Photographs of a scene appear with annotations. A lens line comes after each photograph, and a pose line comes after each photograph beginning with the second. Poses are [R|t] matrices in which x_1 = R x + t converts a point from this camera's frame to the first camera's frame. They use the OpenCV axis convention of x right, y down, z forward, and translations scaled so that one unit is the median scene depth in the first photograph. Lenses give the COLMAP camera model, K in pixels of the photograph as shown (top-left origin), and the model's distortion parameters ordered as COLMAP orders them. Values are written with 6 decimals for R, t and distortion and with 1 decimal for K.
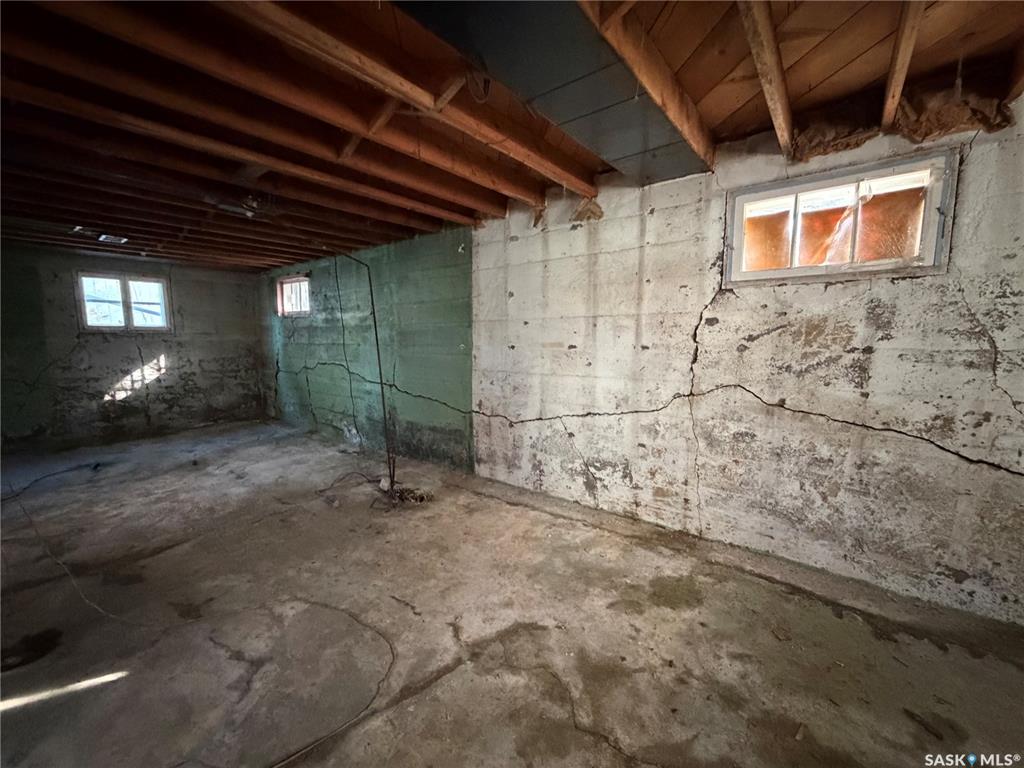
lens RADIAL K [[409.4, 0, 510.8], [0, 409.4, 383.0], [0, 0, 1]] dist [-0.000777, 0.001276]
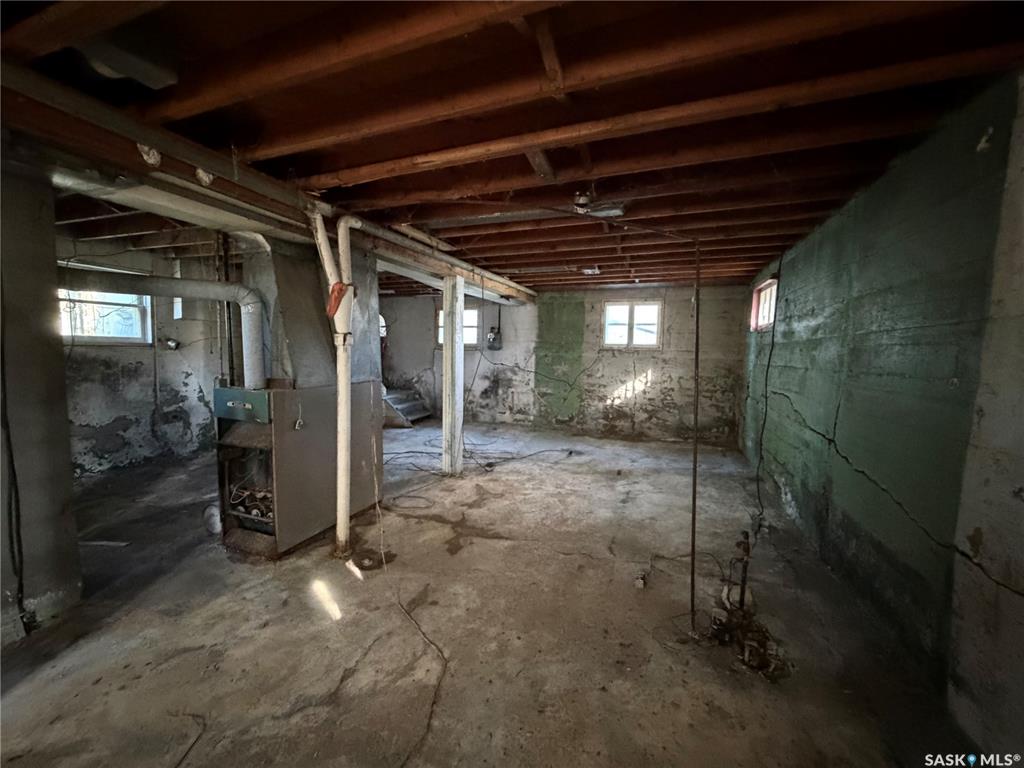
lens RADIAL K [[409.4, 0, 513.4], [0, 409.4, 384.1], [0, 0, 1]] dist [-0.000777, 0.001276]
pose [[0.297021, 0.085310, -0.951052, 0.106327], [-0.132623, 0.990033, 0.047387, -0.036769], [0.945616, 0.112057, 0.305375, 0.346460]]
